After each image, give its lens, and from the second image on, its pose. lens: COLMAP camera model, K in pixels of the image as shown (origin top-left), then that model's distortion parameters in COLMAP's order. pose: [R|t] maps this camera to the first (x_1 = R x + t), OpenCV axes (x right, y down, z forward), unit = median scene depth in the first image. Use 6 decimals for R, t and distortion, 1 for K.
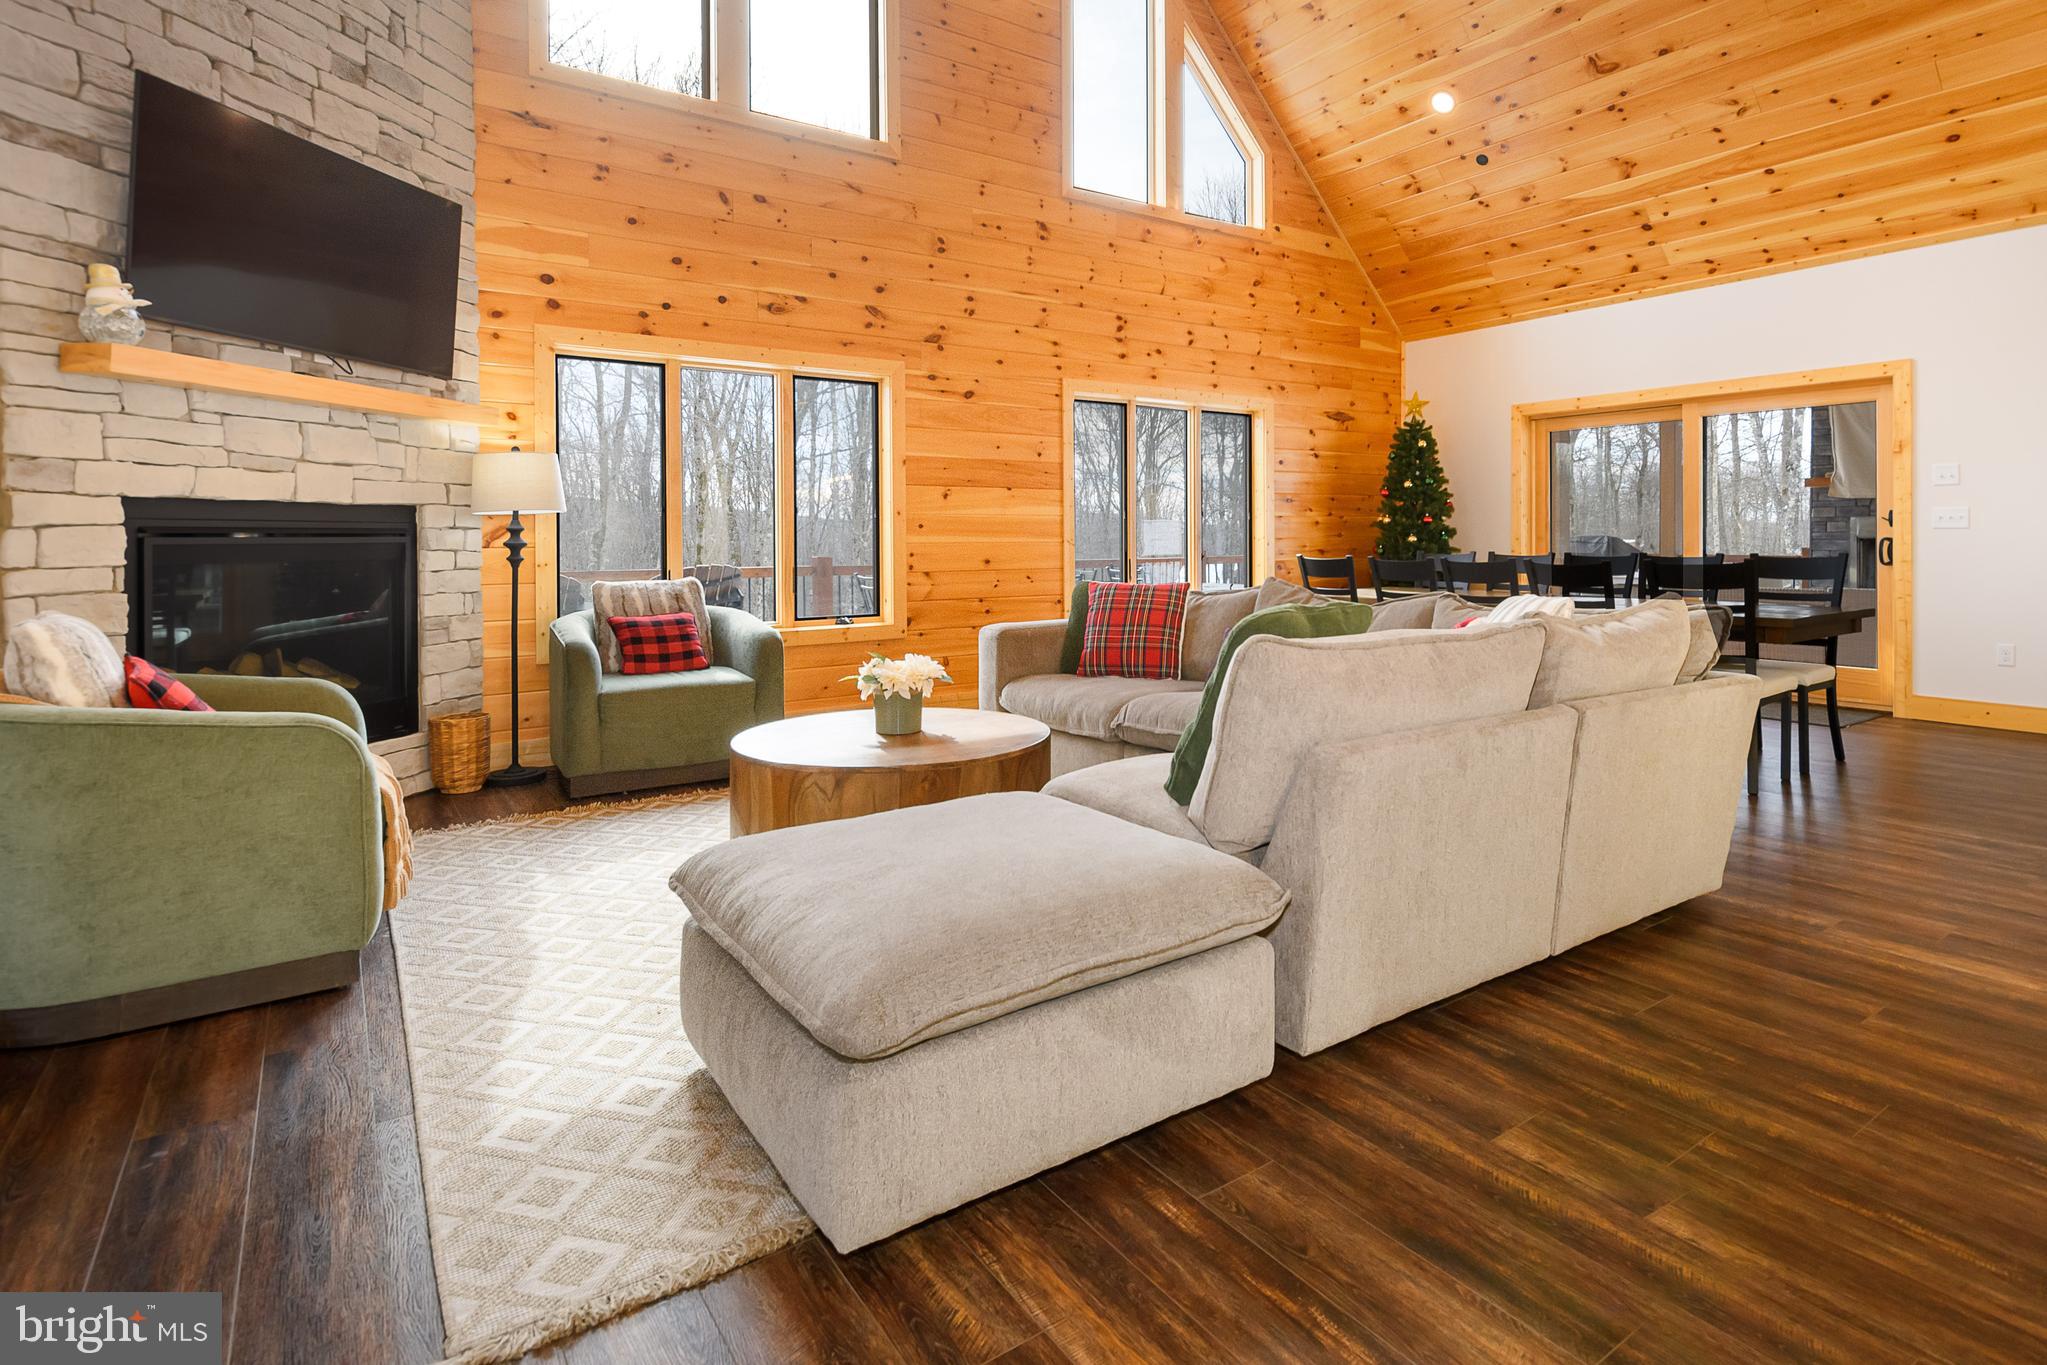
lens RADIAL K [[1046.2, 0, 1107.8], [0, 1046.2, 544.6], [0, 0, 1]] dist [0.014834, -0.000419]
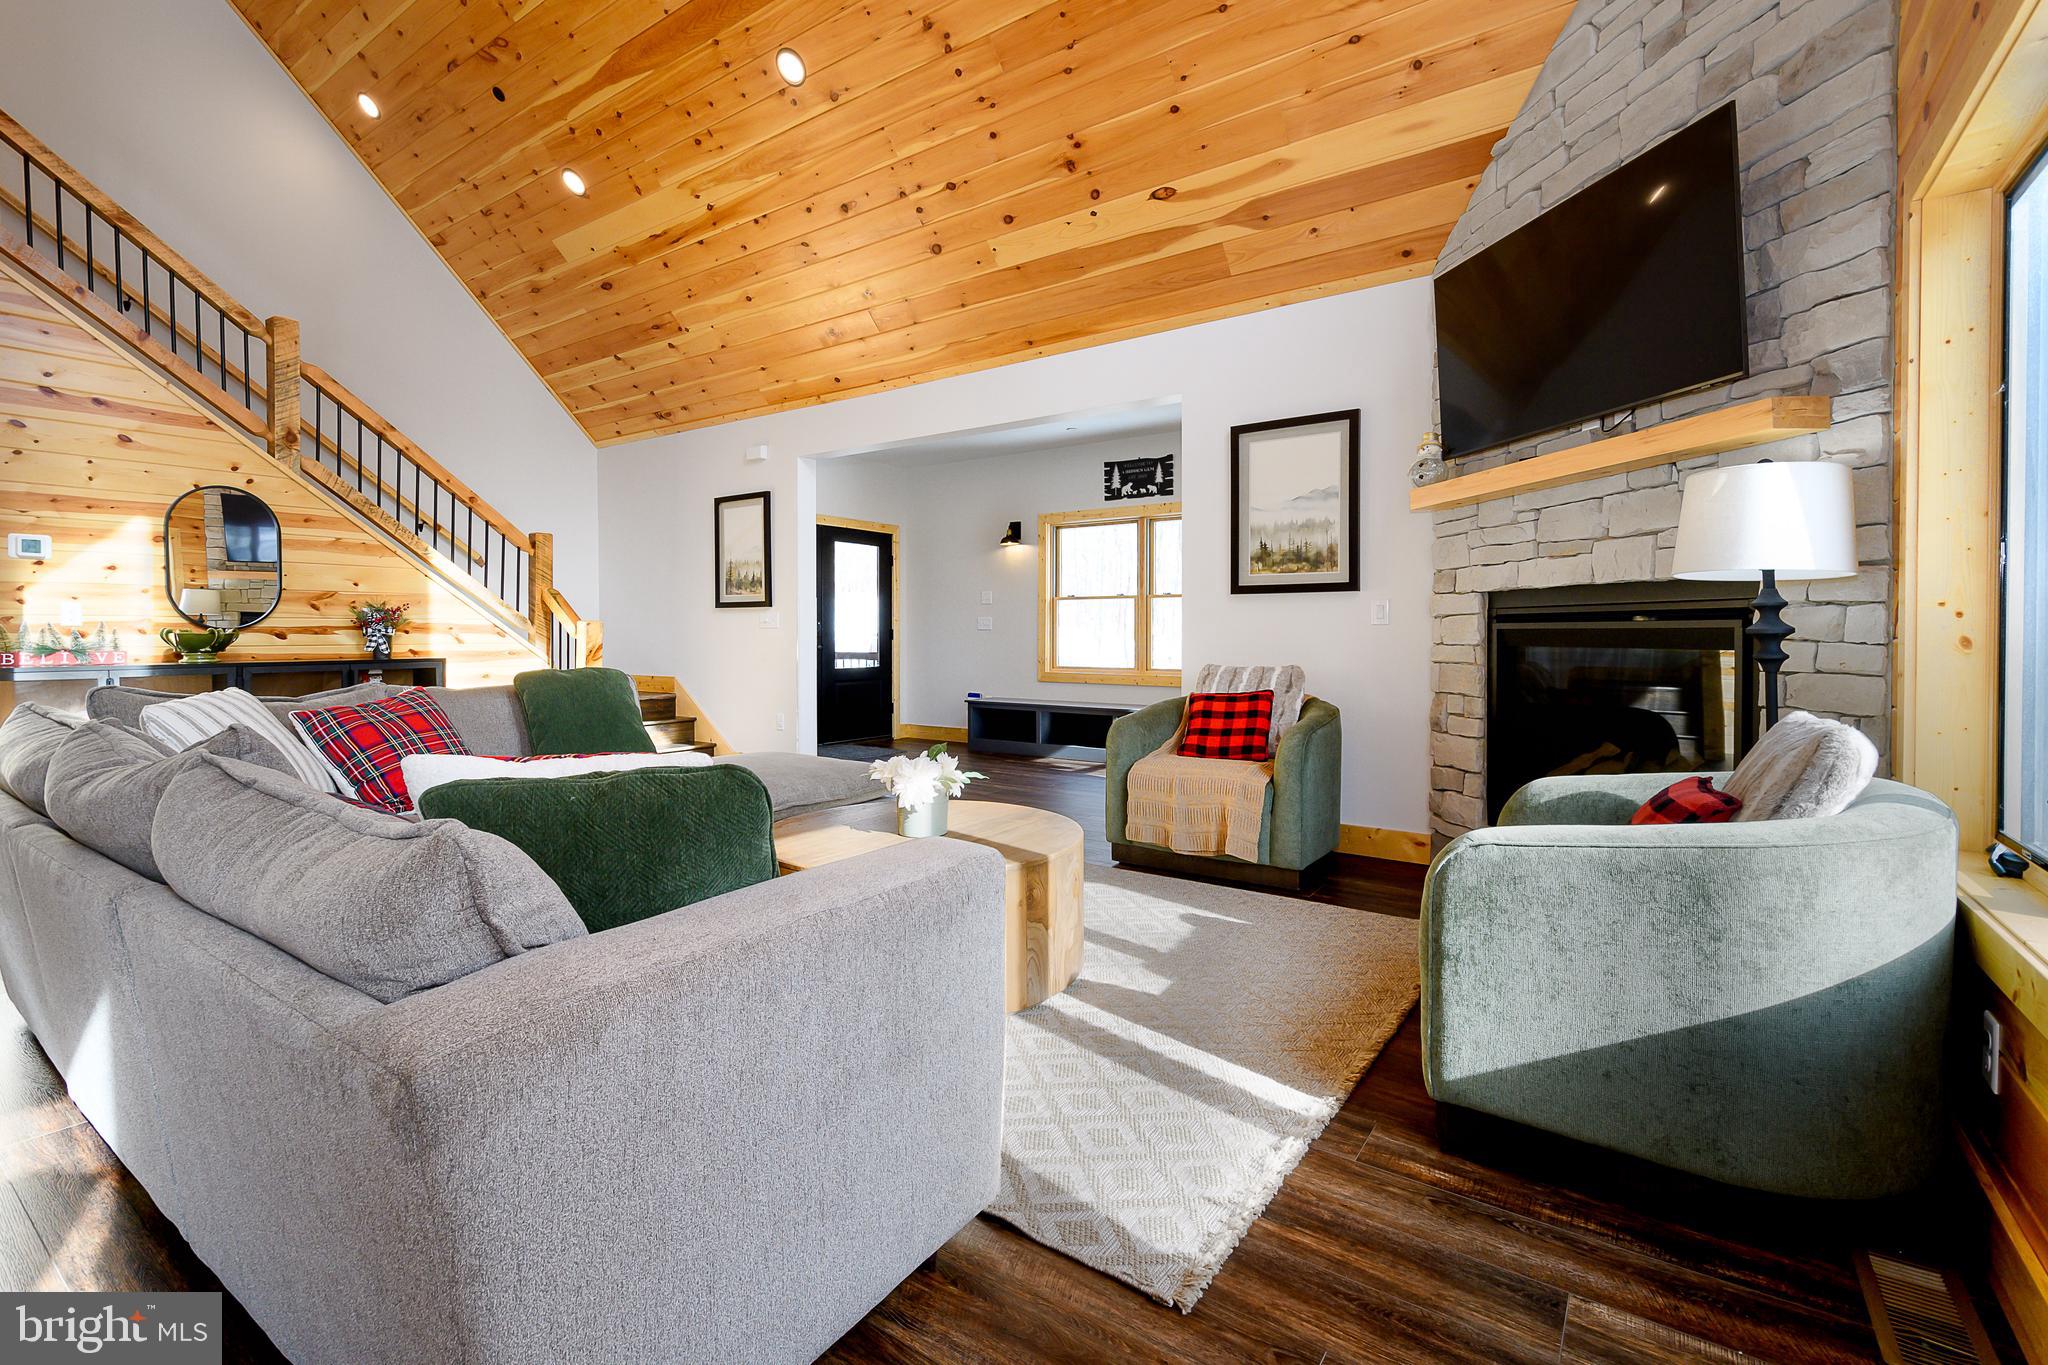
lens RADIAL K [[903.1, 0, 1020.8], [0, 903.1, 650.4], [0, 0, 1]] dist [-0.000166, -0.000256]
pose [[-0.952032, 0.015361, -0.305611, -0.023755], [0.006456, 0.999525, 0.030128, -0.005539], [0.305929, 0.026710, -0.951680, 1.006413]]
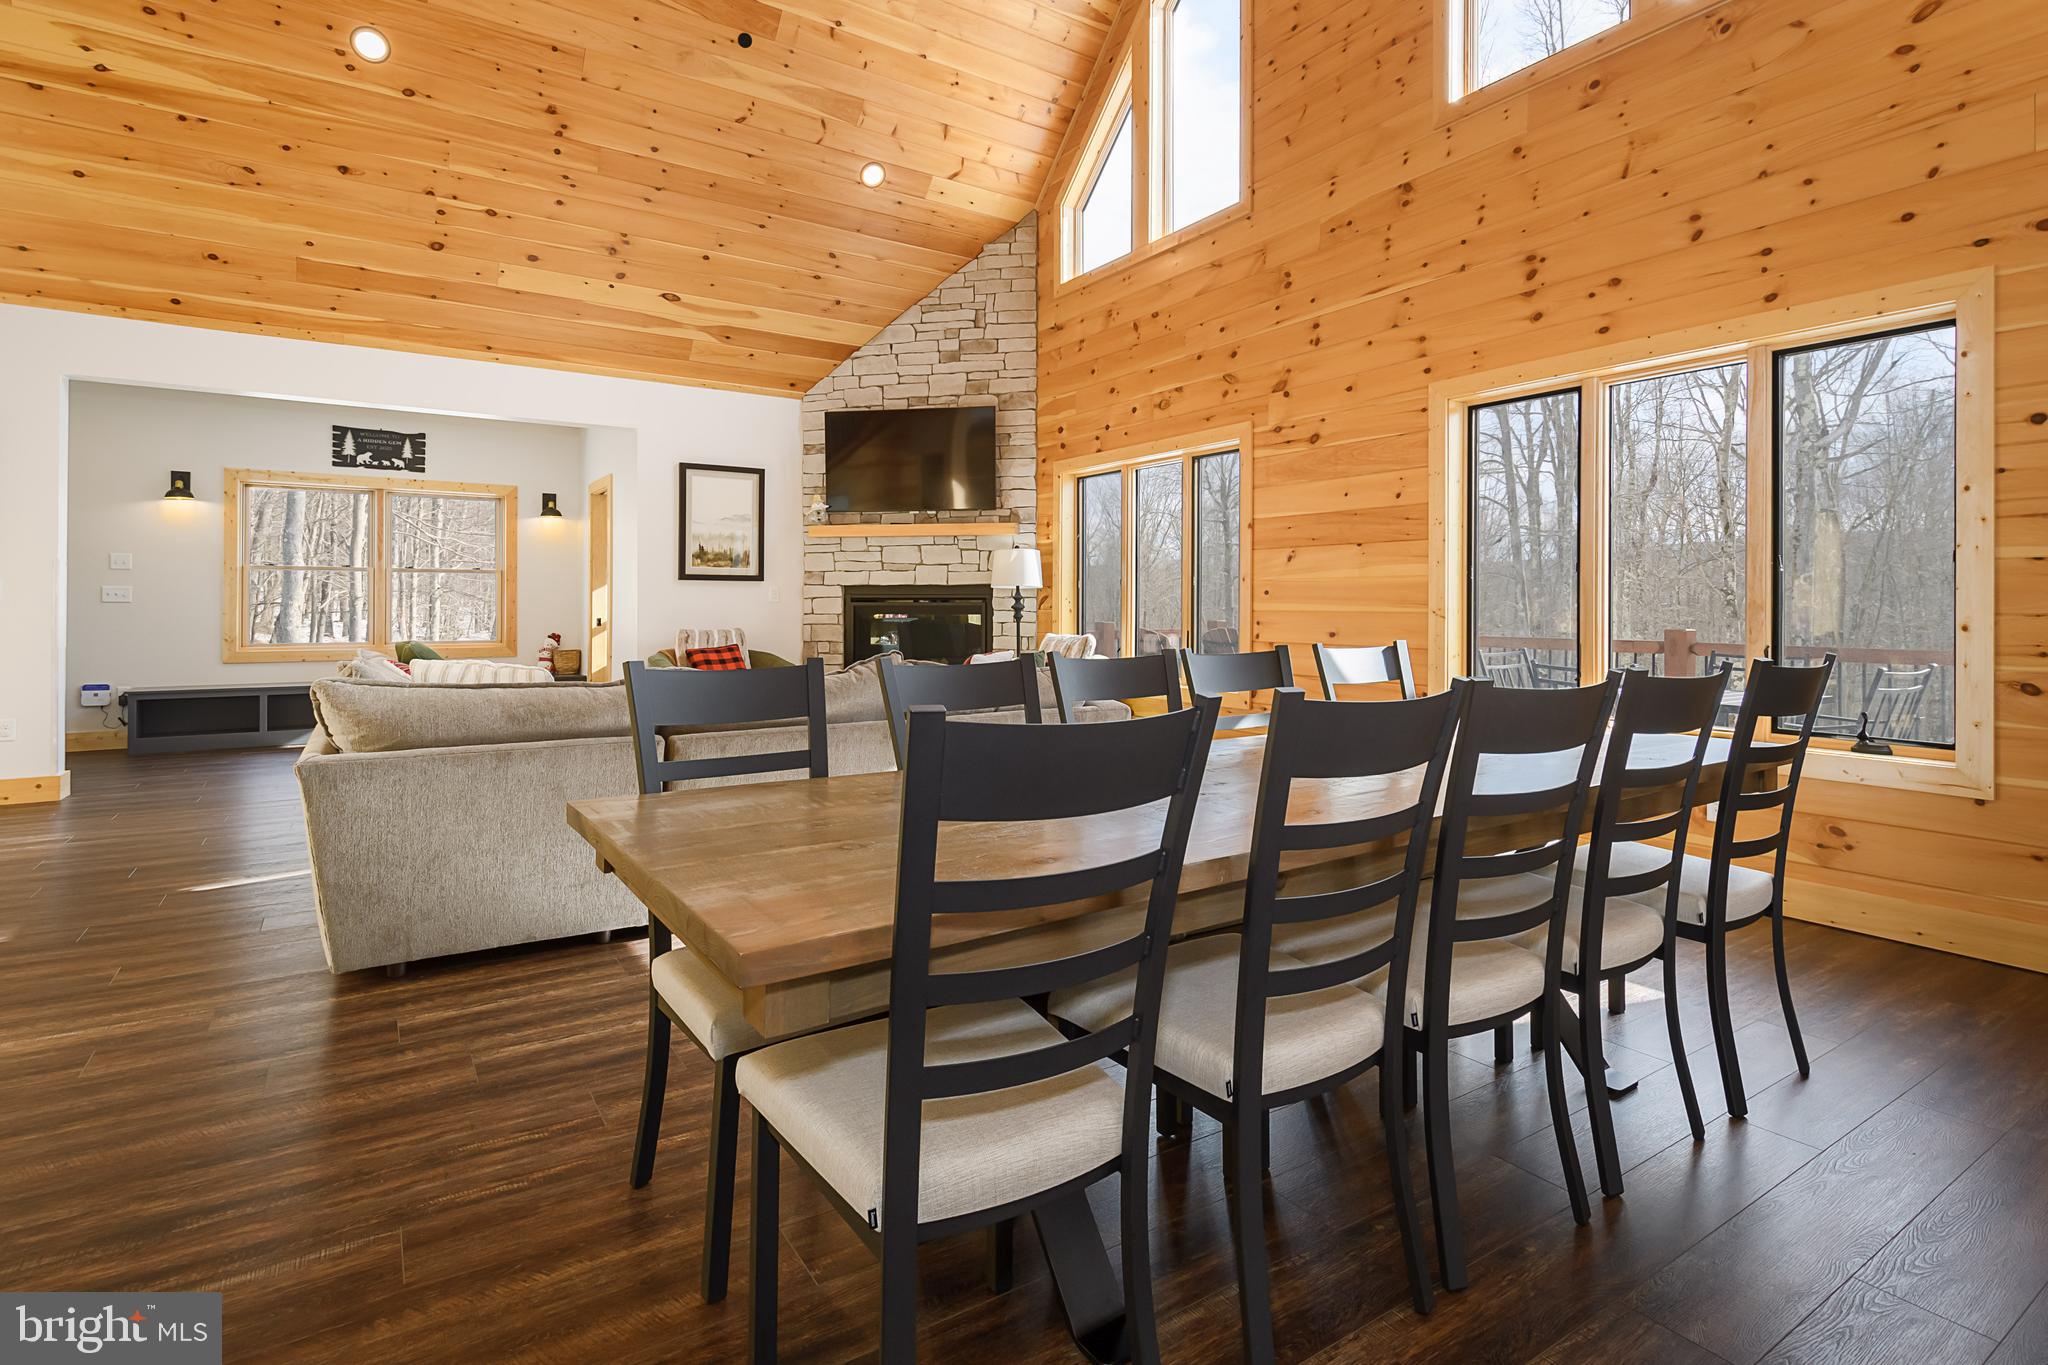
lens RADIAL K [[996.8, 0, 1017.2], [0, 996.8, 607.5], [0, 0, 1]] dist [0.002875, -0.004974]
pose [[-0.062699, 0.009182, -0.997990, 0.706337], [-0.009191, 0.999910, 0.009777, -0.010976], [0.997990, 0.009786, -0.062609, 0.820307]]
